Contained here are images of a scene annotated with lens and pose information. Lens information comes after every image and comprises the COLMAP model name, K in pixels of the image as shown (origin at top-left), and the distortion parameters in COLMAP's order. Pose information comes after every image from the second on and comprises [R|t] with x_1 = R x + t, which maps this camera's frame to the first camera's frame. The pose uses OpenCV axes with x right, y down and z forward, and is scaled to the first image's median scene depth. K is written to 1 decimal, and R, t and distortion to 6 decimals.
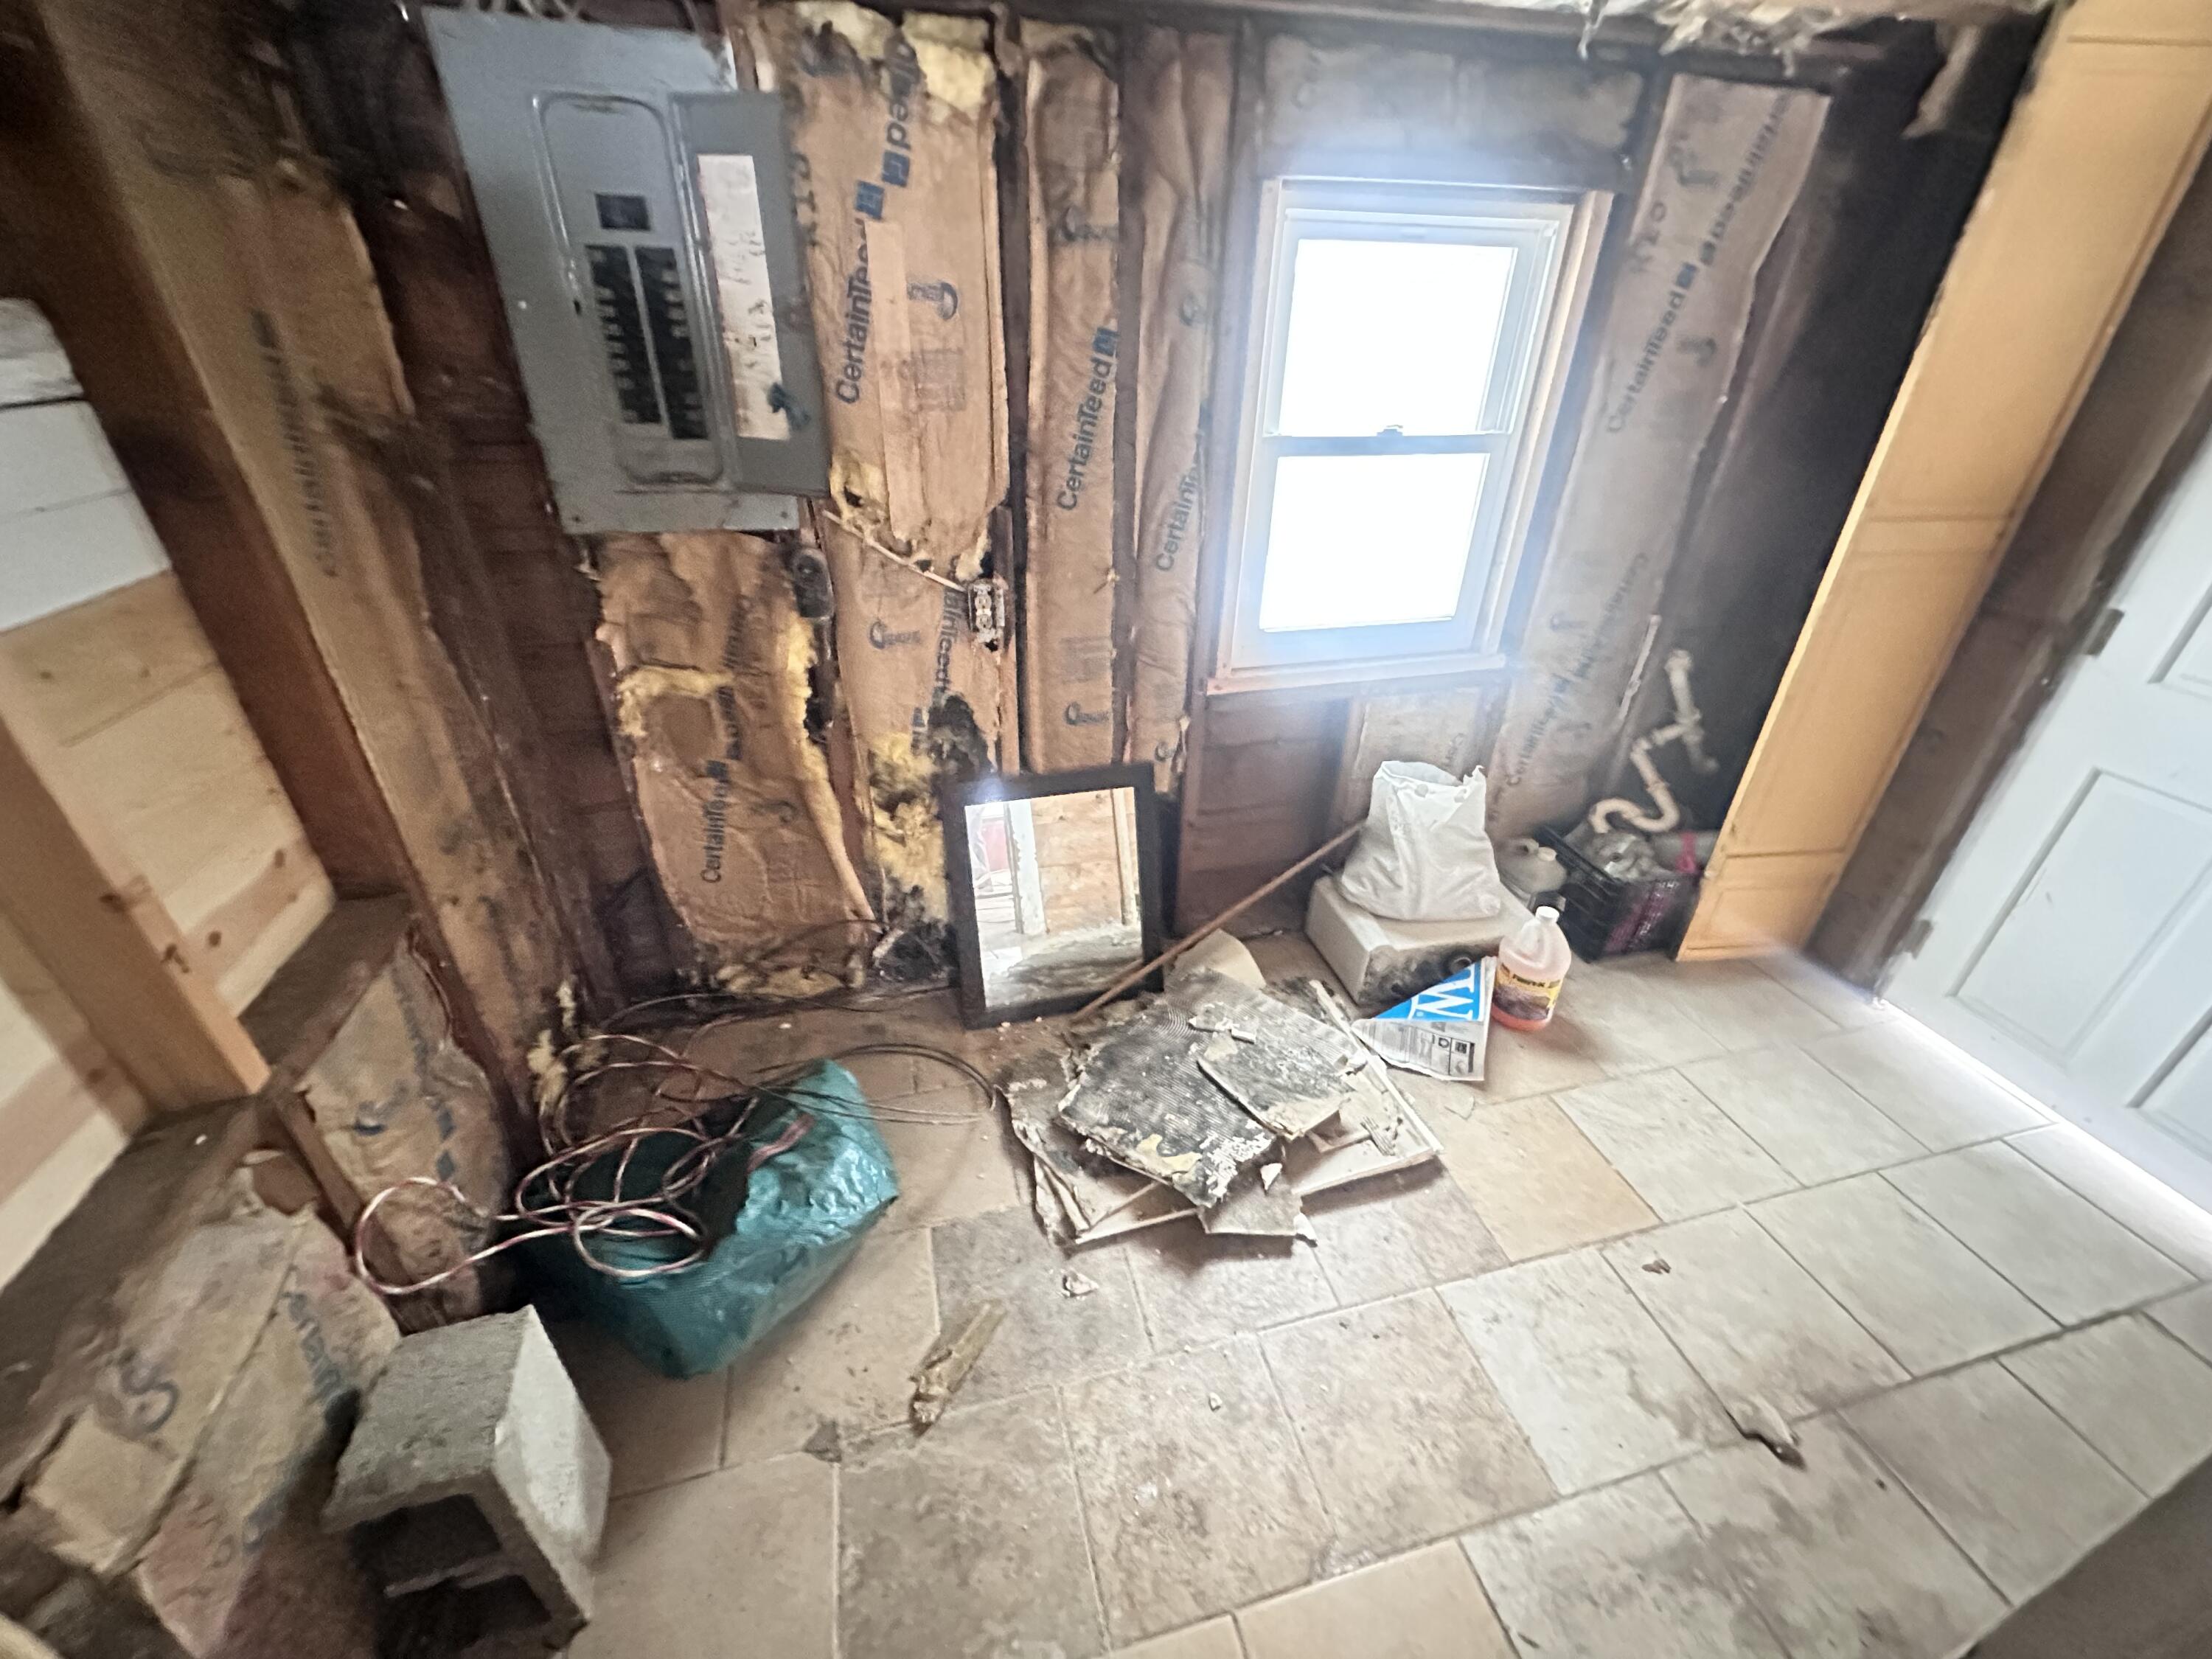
lens RADIAL K [[881.8, 0, 1100.6], [0, 881.8, 824.7], [0, 0, 1]] dist [0.001845, 0.000235]
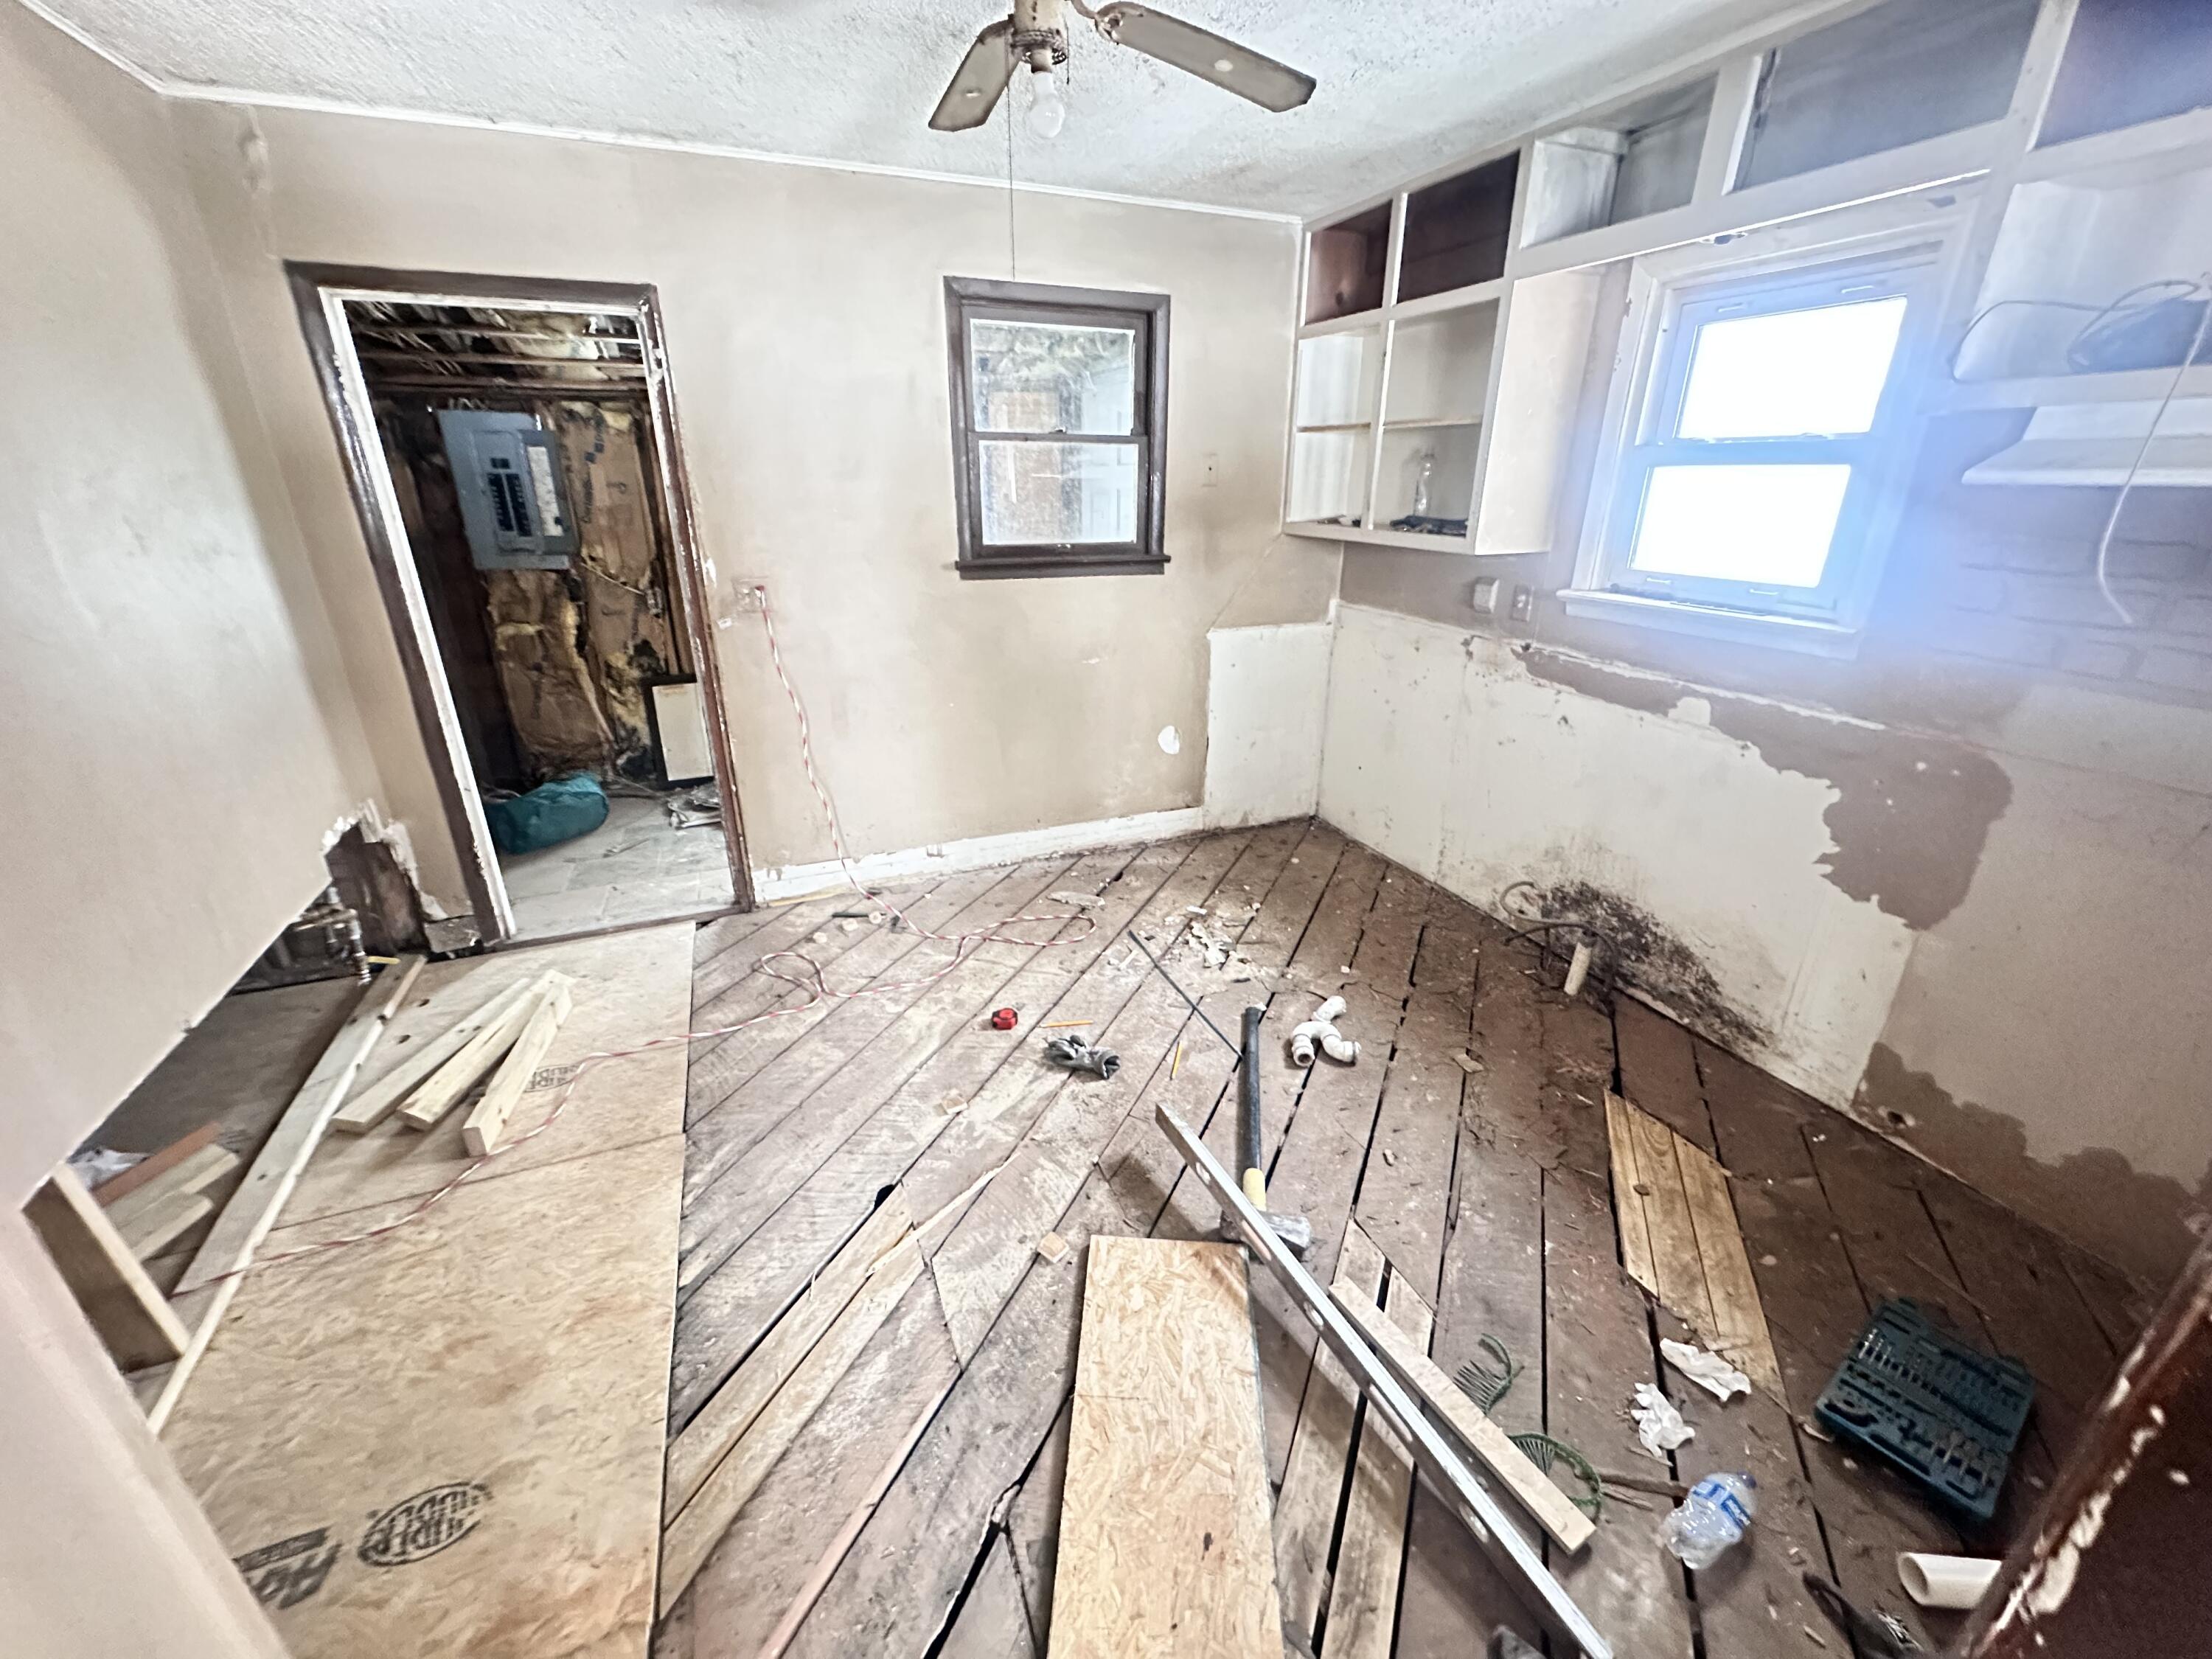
lens RADIAL K [[881.8, 0, 1105.8], [0, 881.8, 829.1], [0, 0, 1]] dist [0.001845, 0.000235]
pose [[0.991039, -0.064055, 0.117209, 0.853248], [0.080762, 0.986298, -0.143856, 0.905092], [-0.106388, 0.152033, 0.982633, -1.583742]]
